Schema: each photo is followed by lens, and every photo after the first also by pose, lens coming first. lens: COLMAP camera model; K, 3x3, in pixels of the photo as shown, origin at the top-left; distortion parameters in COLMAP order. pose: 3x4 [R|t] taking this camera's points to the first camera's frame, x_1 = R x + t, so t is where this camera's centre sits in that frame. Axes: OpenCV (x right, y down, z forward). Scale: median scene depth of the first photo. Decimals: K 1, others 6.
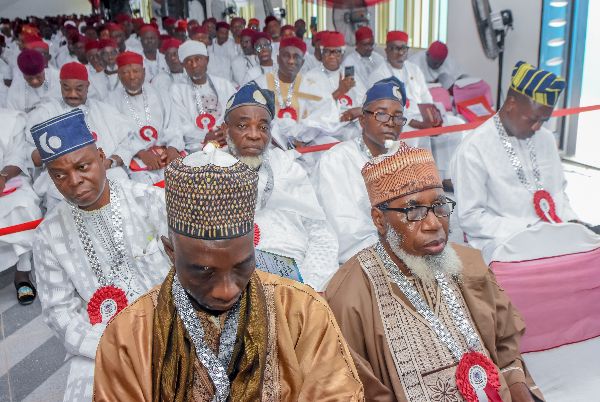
lens RADIAL K [[621.0, 0, 300.0], [0, 621.0, 201.0], [0, 0, 1]] dist [0.002918, -0.227572]
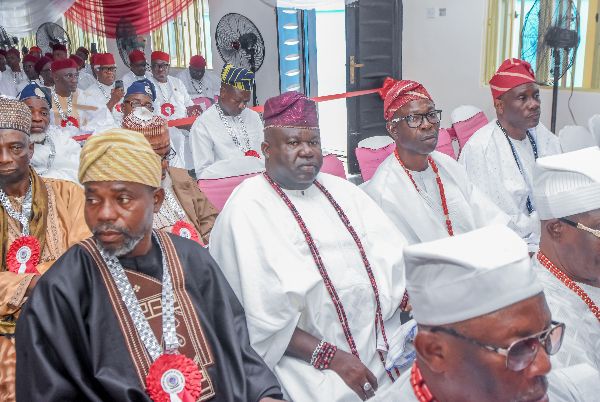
lens RADIAL K [[621.0, 0, 300.0], [0, 621.0, 201.0], [0, 0, 1]] dist [0.002918, -0.227572]
pose [[0.948080, -0.085972, 0.306192, 0.023283], [0.099910, 0.994541, -0.030111, 0.090403], [-0.301932, 0.059139, 0.951493, -0.244439]]
